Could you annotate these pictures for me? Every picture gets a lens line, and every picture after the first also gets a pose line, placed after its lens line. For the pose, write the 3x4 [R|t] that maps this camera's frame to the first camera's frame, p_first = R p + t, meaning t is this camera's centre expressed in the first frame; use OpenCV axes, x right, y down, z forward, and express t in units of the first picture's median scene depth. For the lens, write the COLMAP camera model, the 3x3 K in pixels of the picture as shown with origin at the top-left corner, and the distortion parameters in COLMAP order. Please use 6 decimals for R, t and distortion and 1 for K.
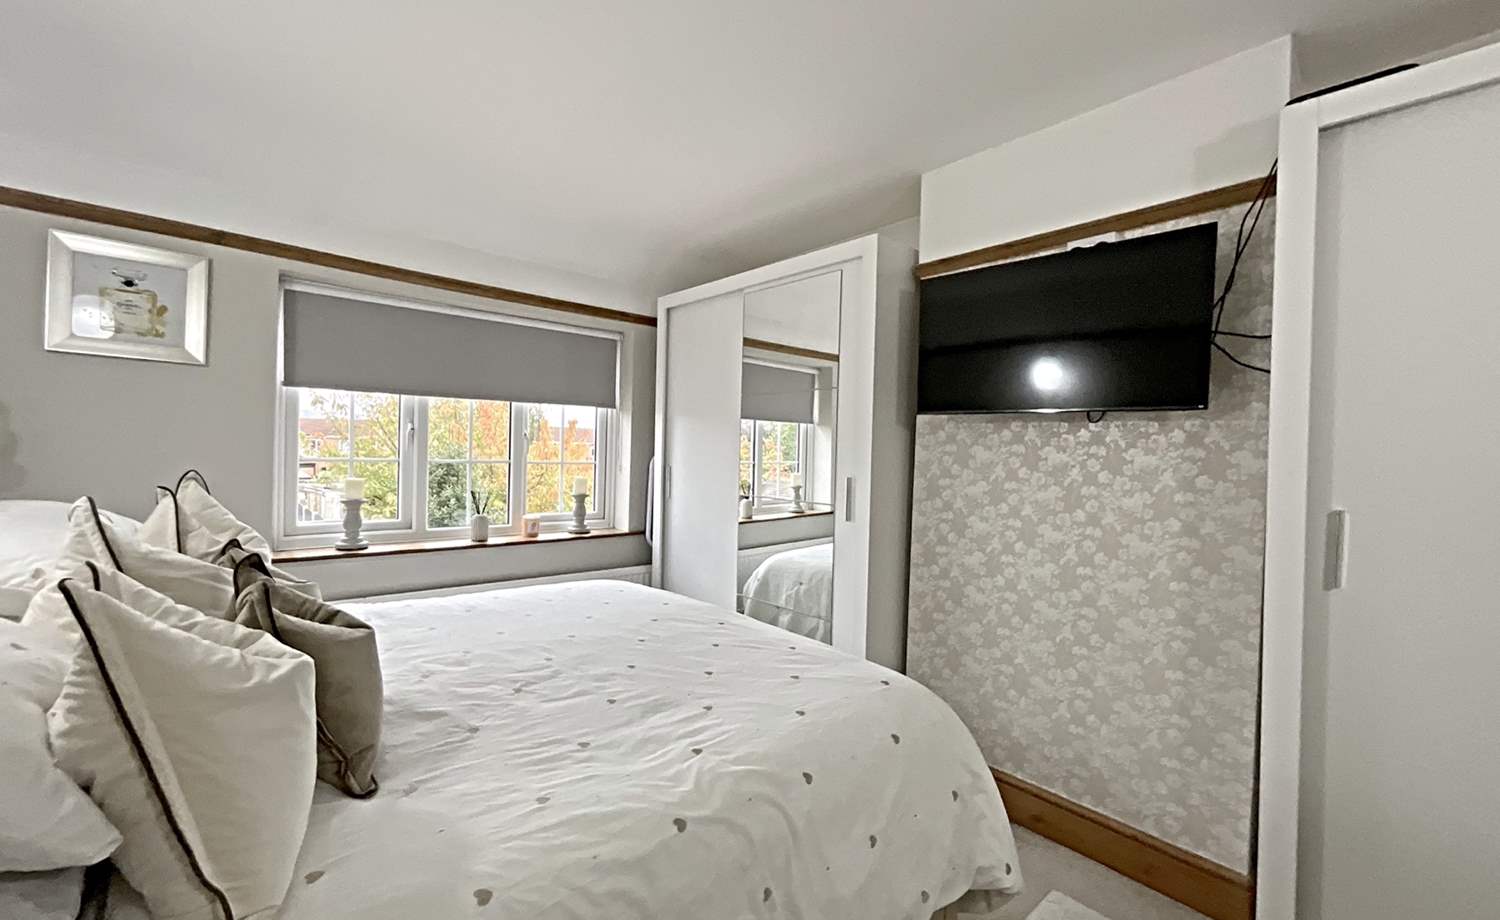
lens RADIAL K [[610.2, 0, 750.0], [0, 610.2, 460.0], [0, 0, 1]] dist [-0.002503, -0.000092]
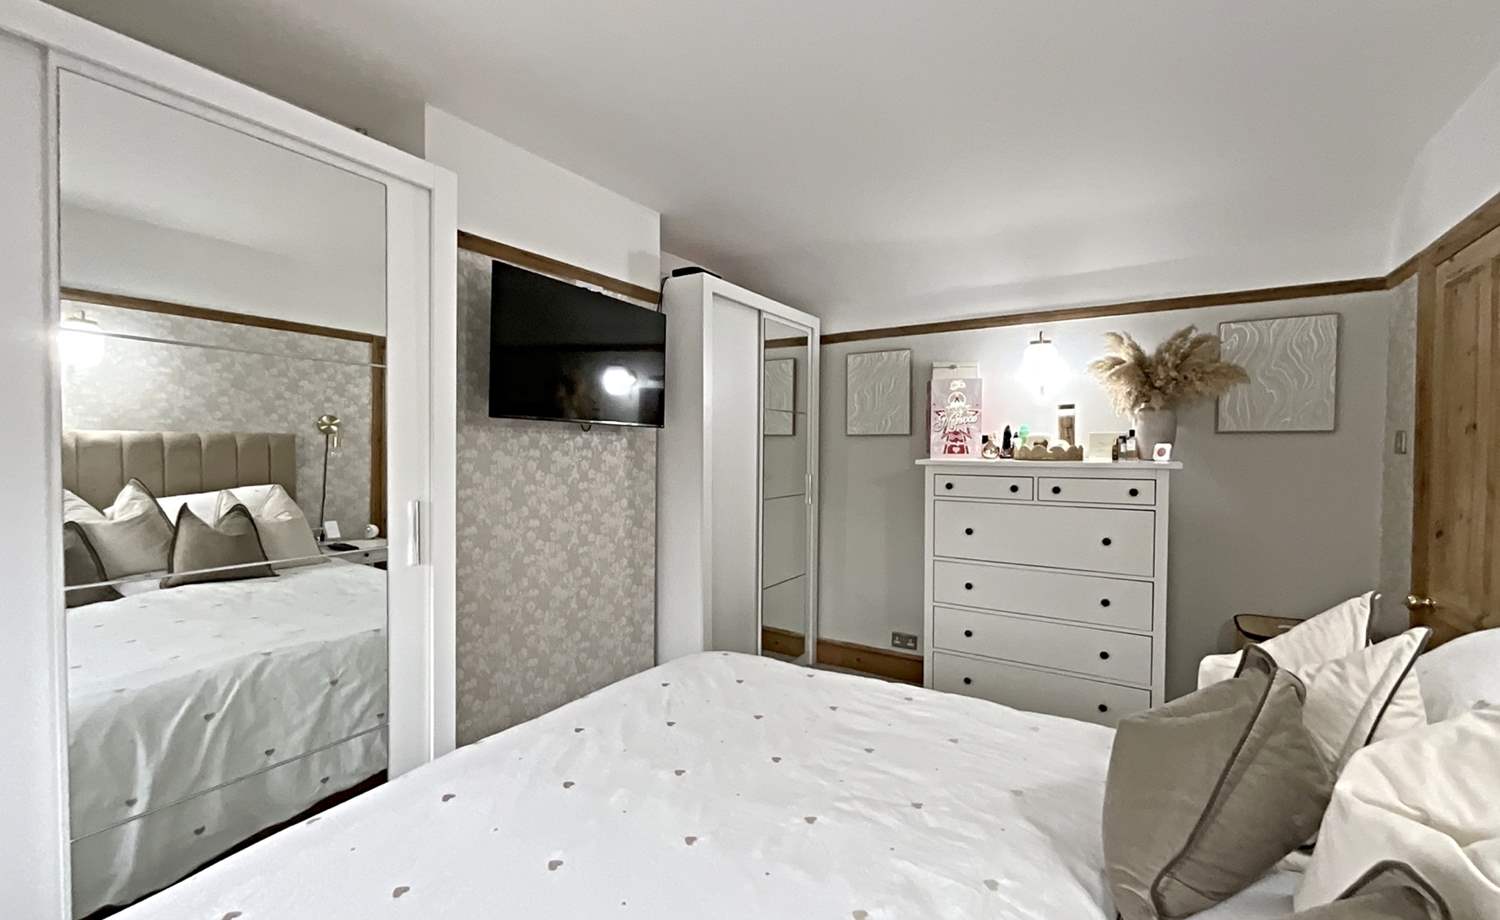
lens RADIAL K [[622.3, 0, 745.0], [0, 622.3, 460.5], [0, 0, 1]] dist [-0.000787, -0.000110]
pose [[-0.278444, -0.049960, 0.959152, -0.843126], [-0.002929, 0.998686, 0.051169, -0.074814], [-0.960448, 0.011438, -0.278224, 1.145209]]
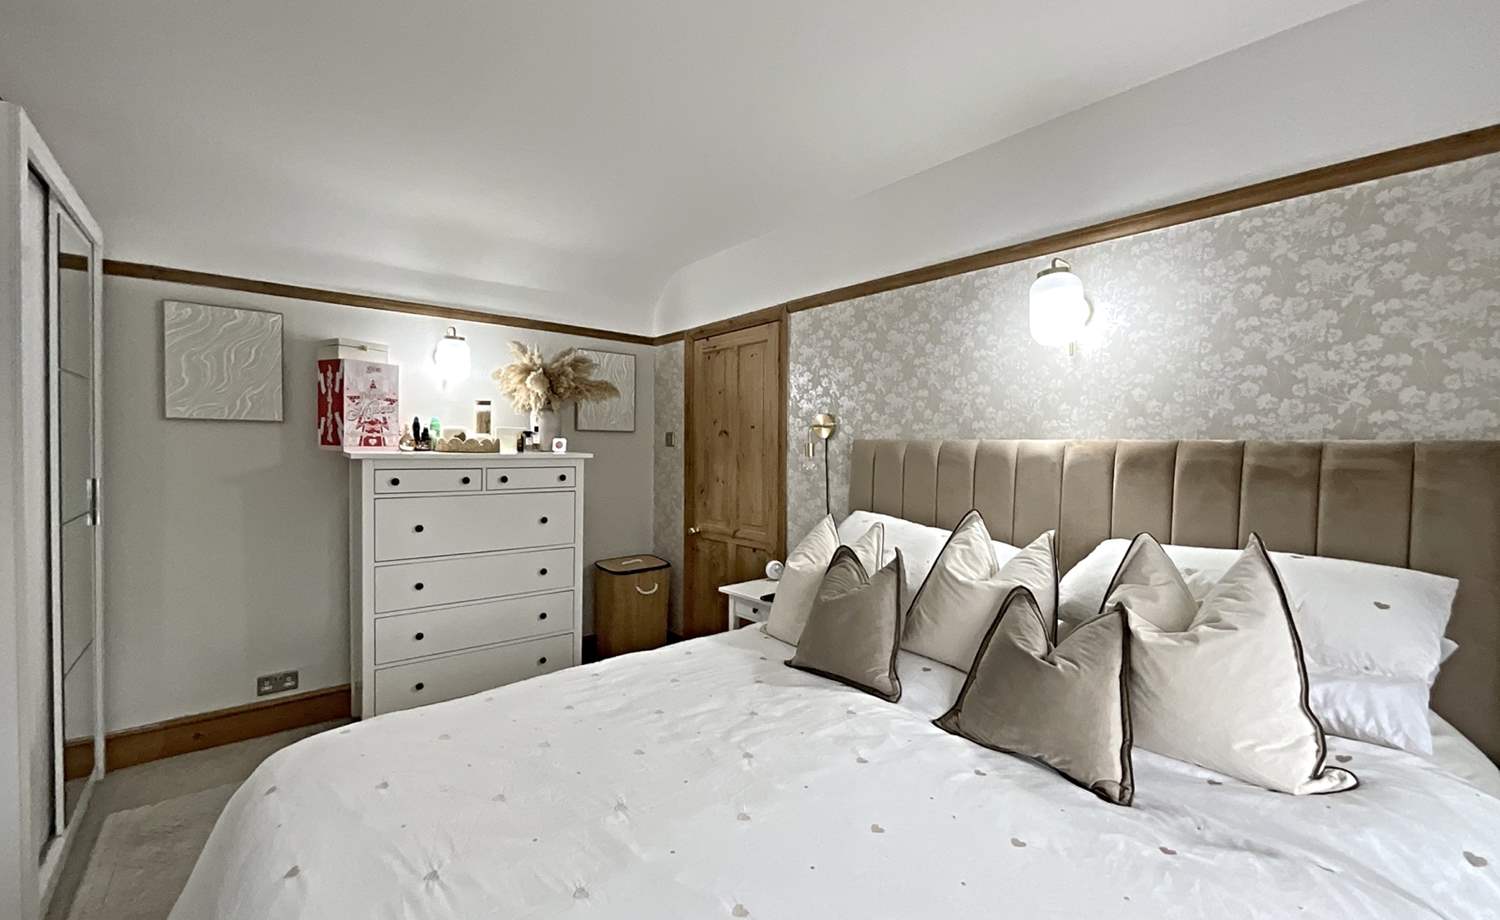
lens RADIAL K [[613.7, 0, 750.0], [0, 613.7, 460.0], [0, 0, 1]] dist [0.011813, -0.000171]
pose [[-0.998800, -0.043121, 0.023227, -0.308638], [-0.042314, 0.998520, 0.034167, -0.063938], [-0.024666, 0.033143, -0.999146, 1.621008]]
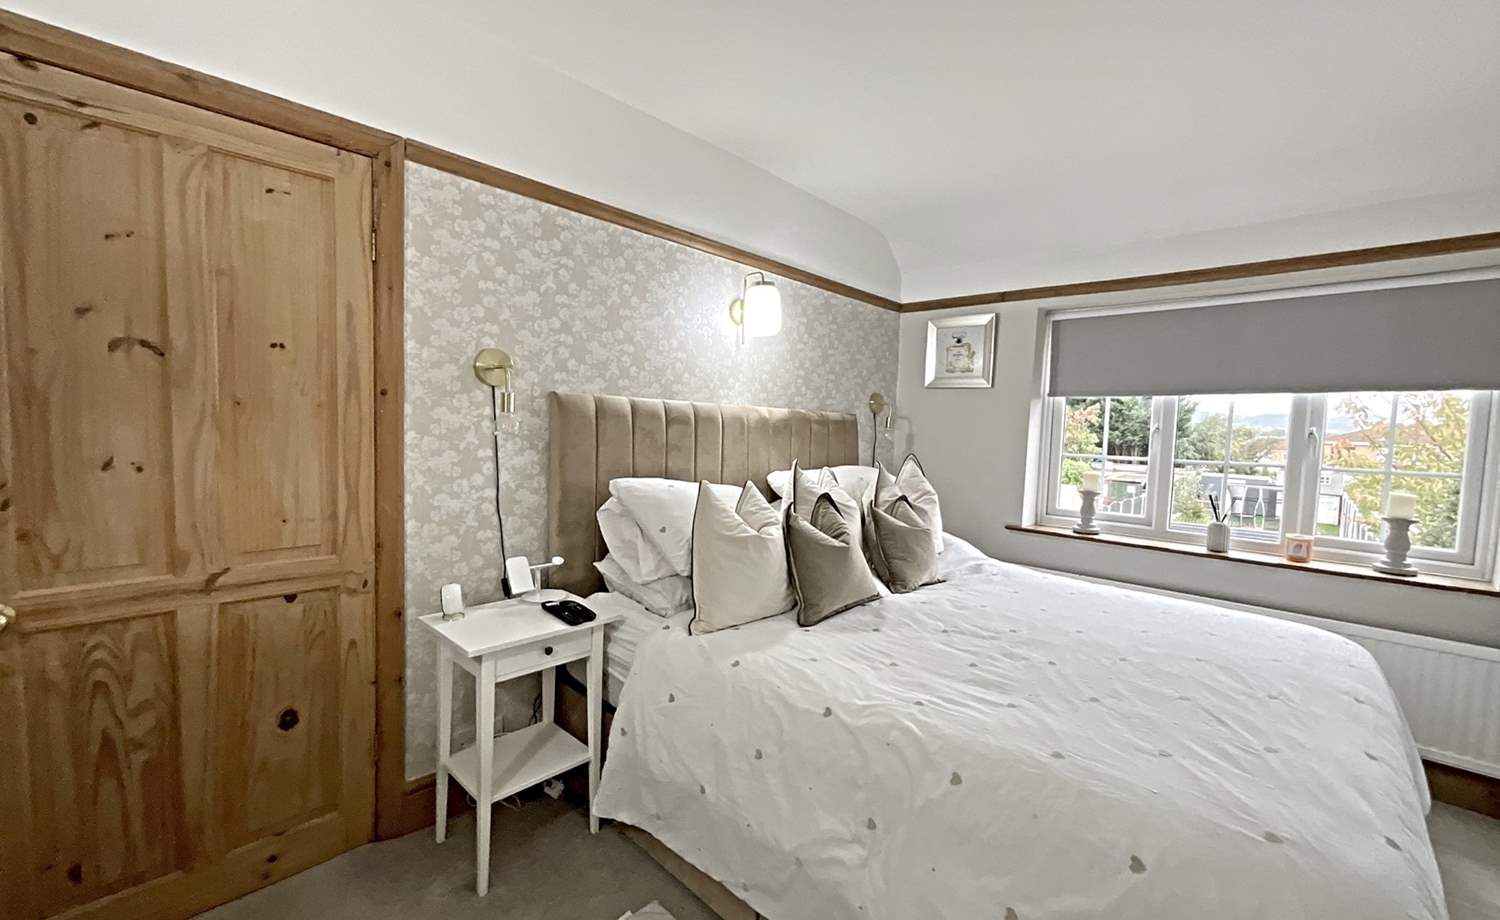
lens RADIAL K [[605.9, 0, 747.9], [0, 605.9, 462.2], [0, 0, 1]] dist [-0.001973, -0.000281]
pose [[0.088167, 0.031844, -0.995597, 0.652756], [-0.044500, 0.998617, 0.028000, 0.011887], [0.995111, 0.041836, 0.089462, 0.380371]]
